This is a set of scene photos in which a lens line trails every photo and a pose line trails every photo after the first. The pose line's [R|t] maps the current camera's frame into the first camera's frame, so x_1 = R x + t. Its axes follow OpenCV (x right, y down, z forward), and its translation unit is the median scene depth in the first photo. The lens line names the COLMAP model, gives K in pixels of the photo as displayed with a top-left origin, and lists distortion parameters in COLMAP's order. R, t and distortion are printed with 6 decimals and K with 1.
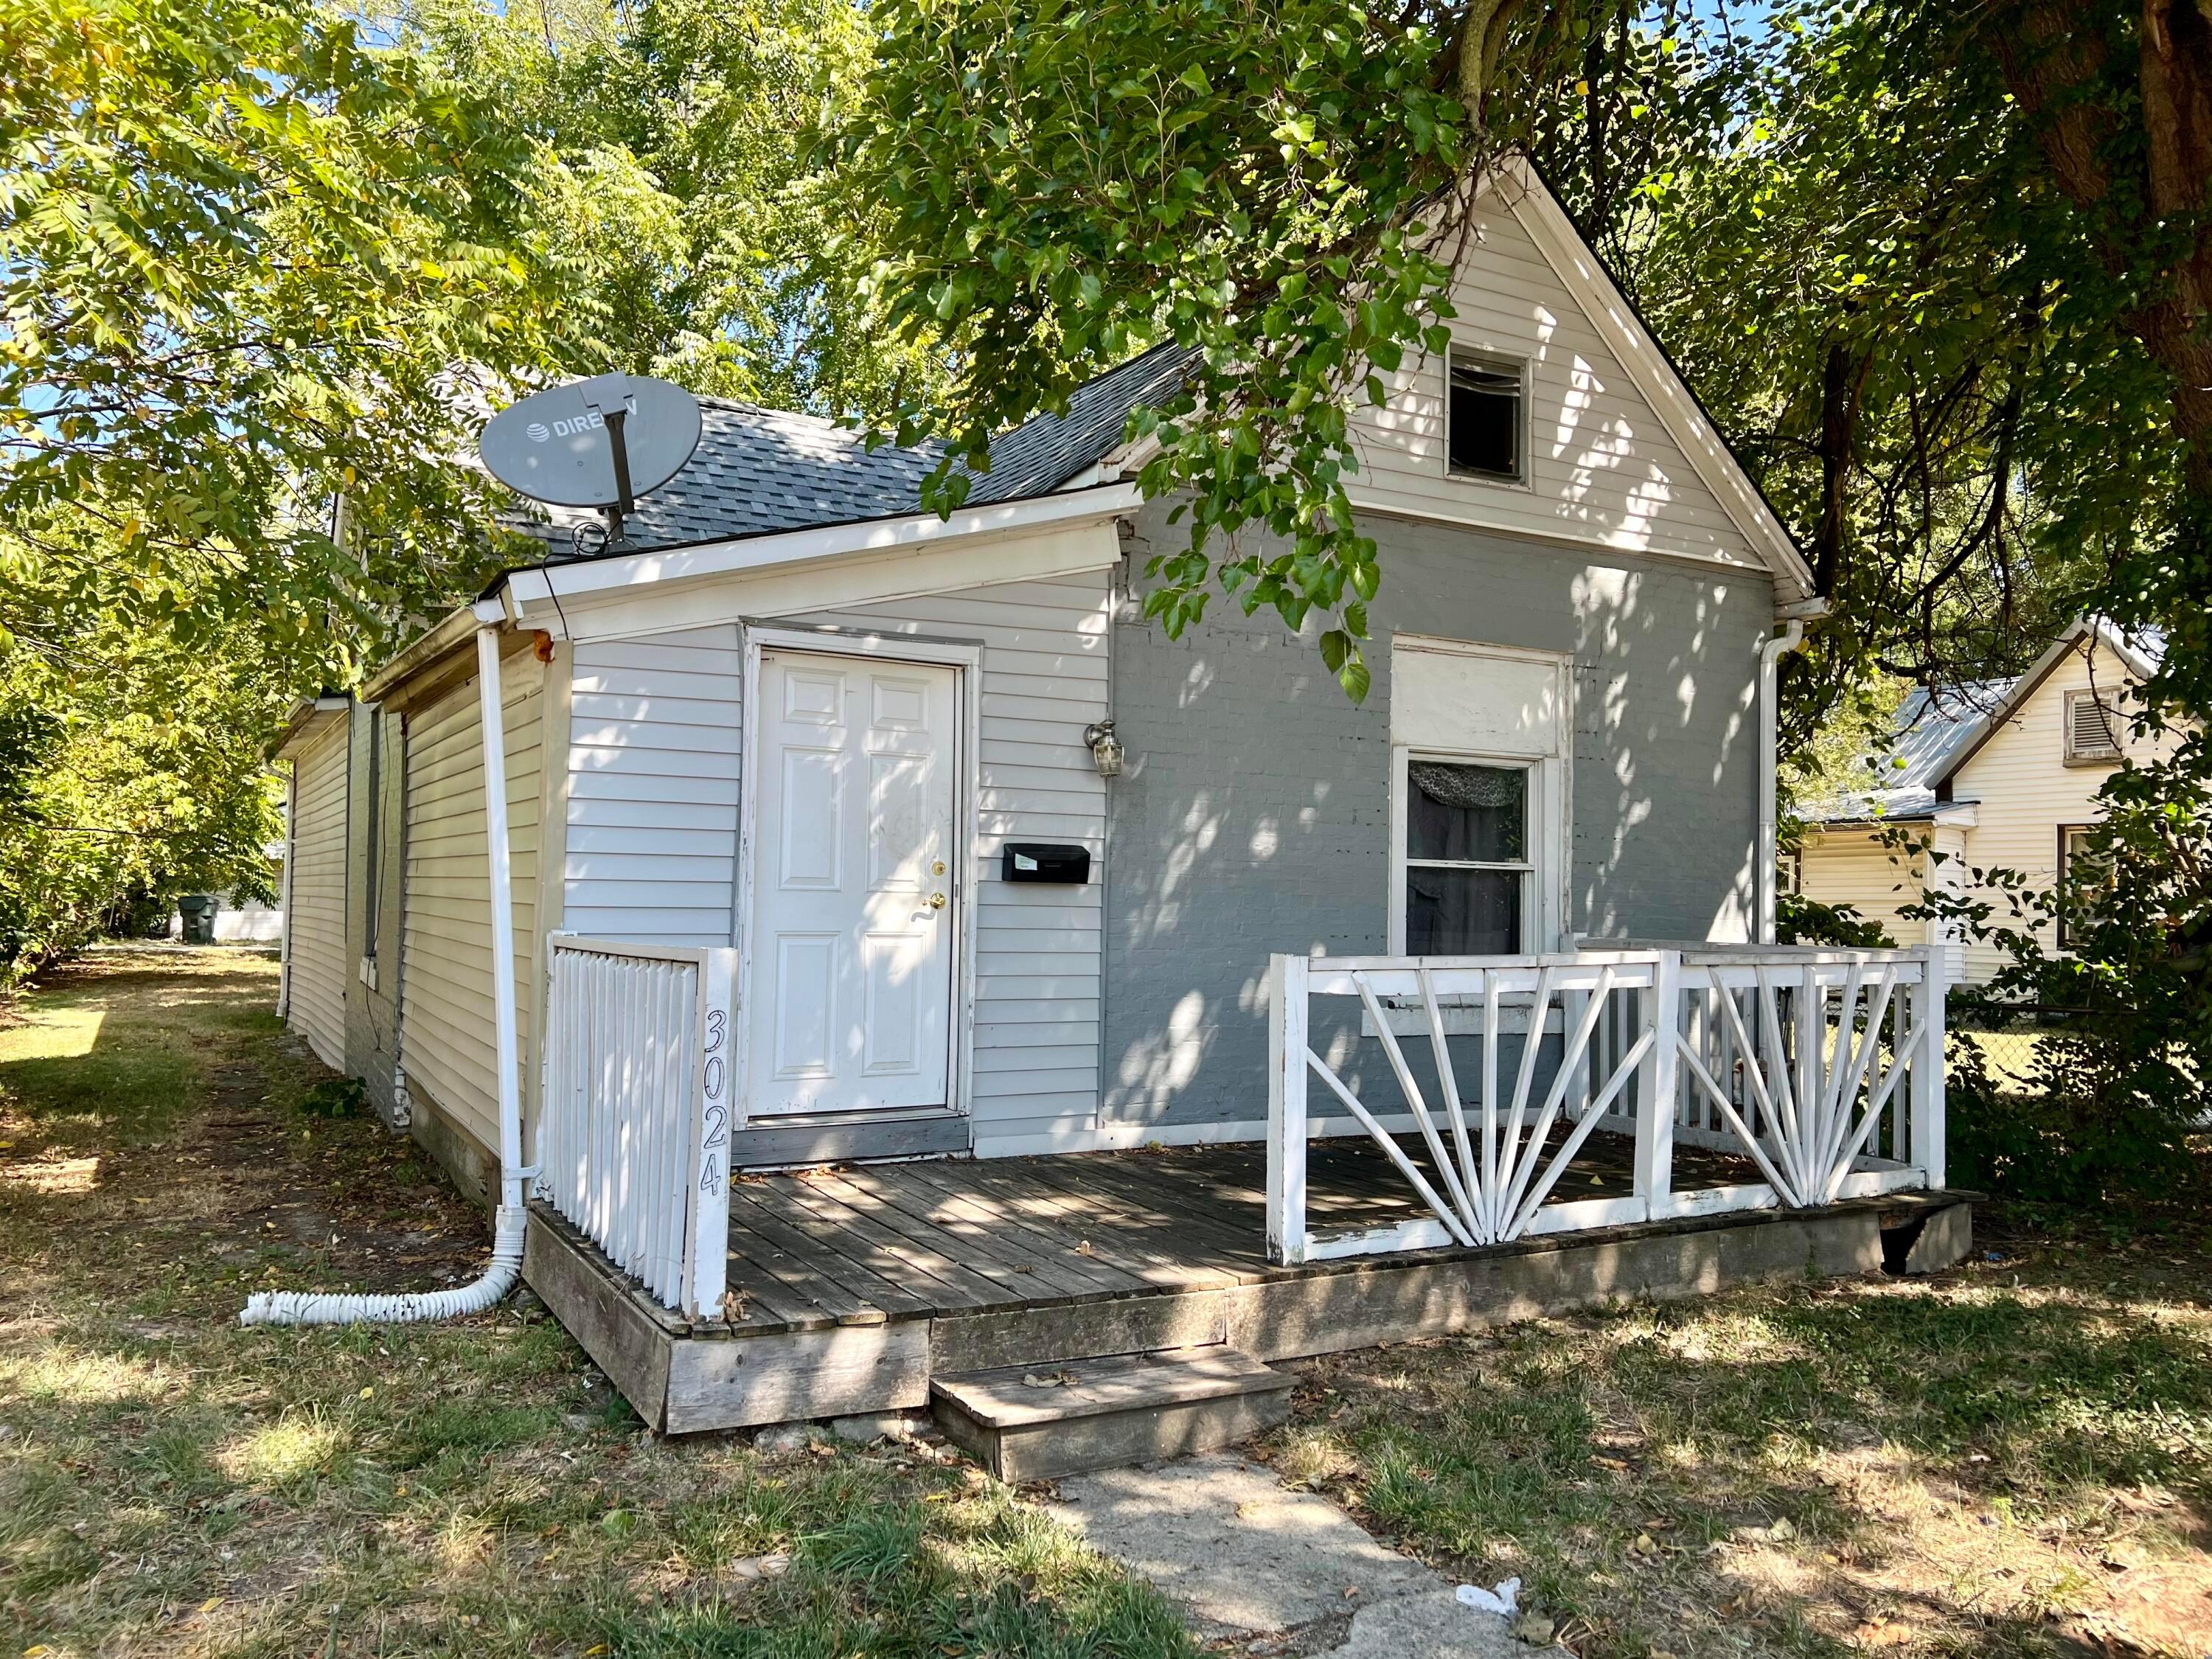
lens RADIAL K [[1662.8, 0, 1094.5], [0, 1662.8, 819.3], [0, 0, 1]] dist [0.059913, -0.072472]
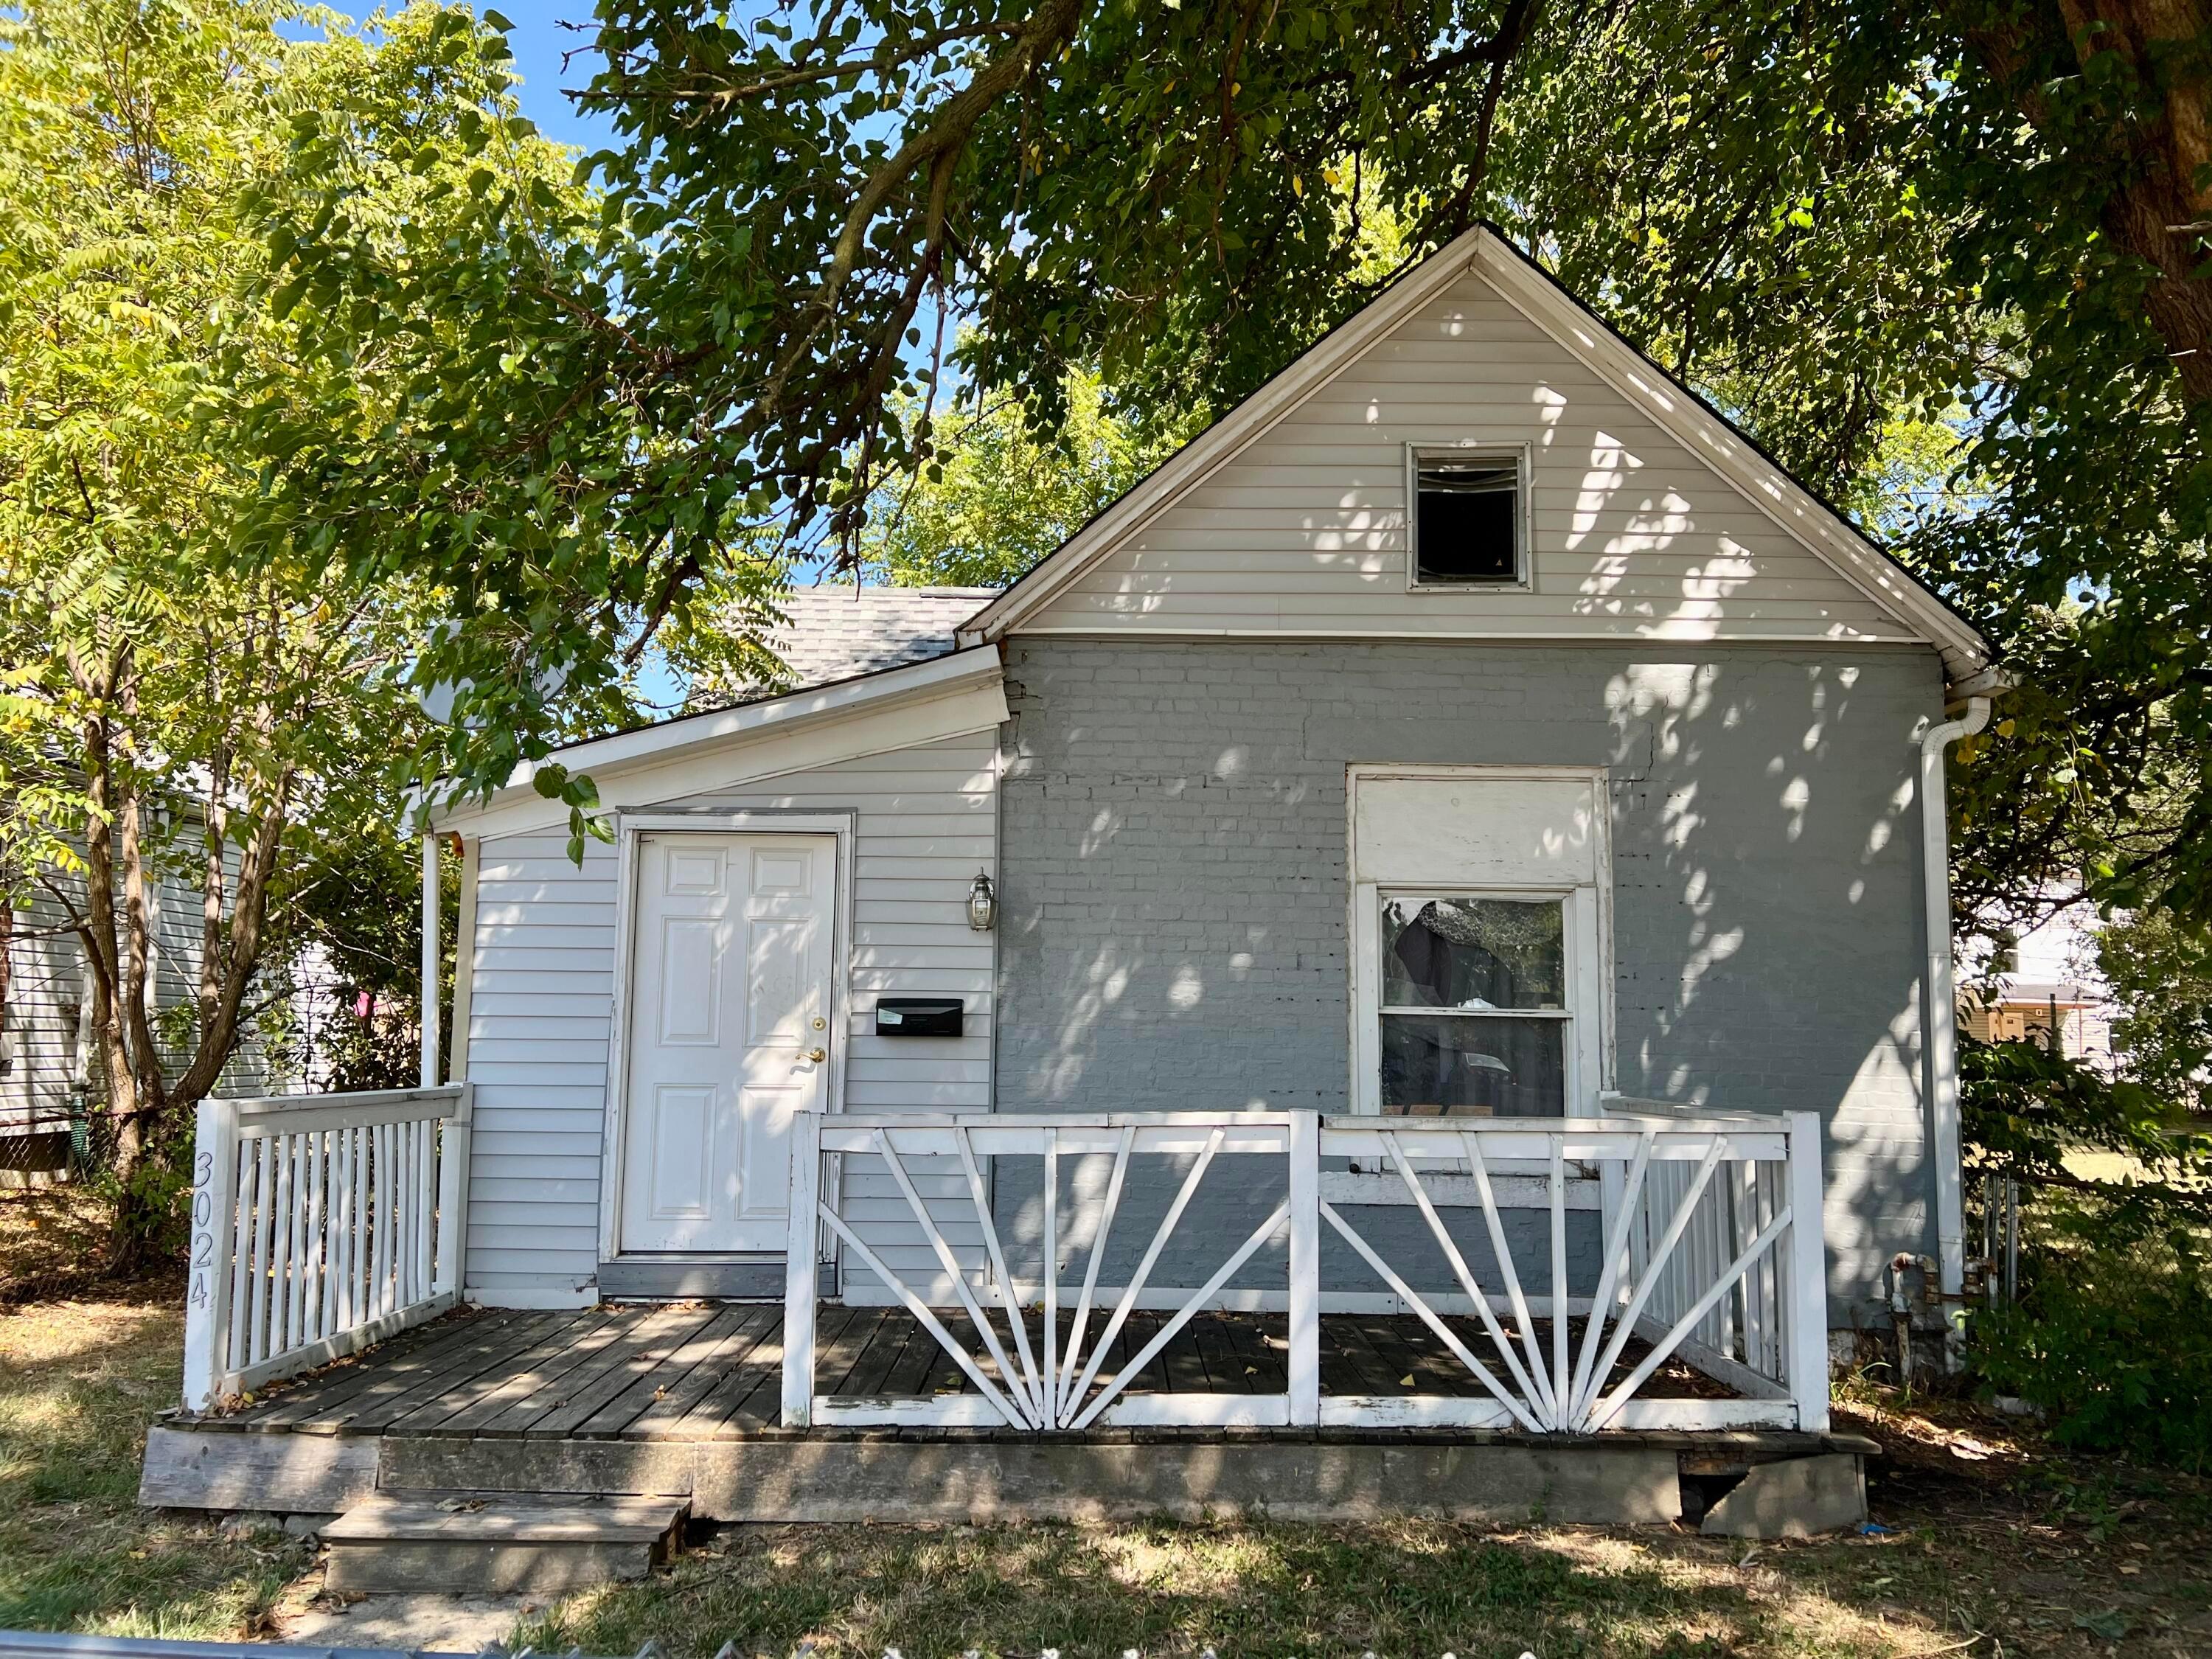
lens RADIAL K [[1662.8, 0, 1094.5], [0, 1662.8, 819.3], [0, 0, 1]] dist [0.059913, -0.072472]
pose [[0.877351, -0.067195, -0.475120, 0.547800], [0.026179, 0.995375, -0.092432, 0.002255], [0.479134, 0.068657, 0.875053, 0.131787]]
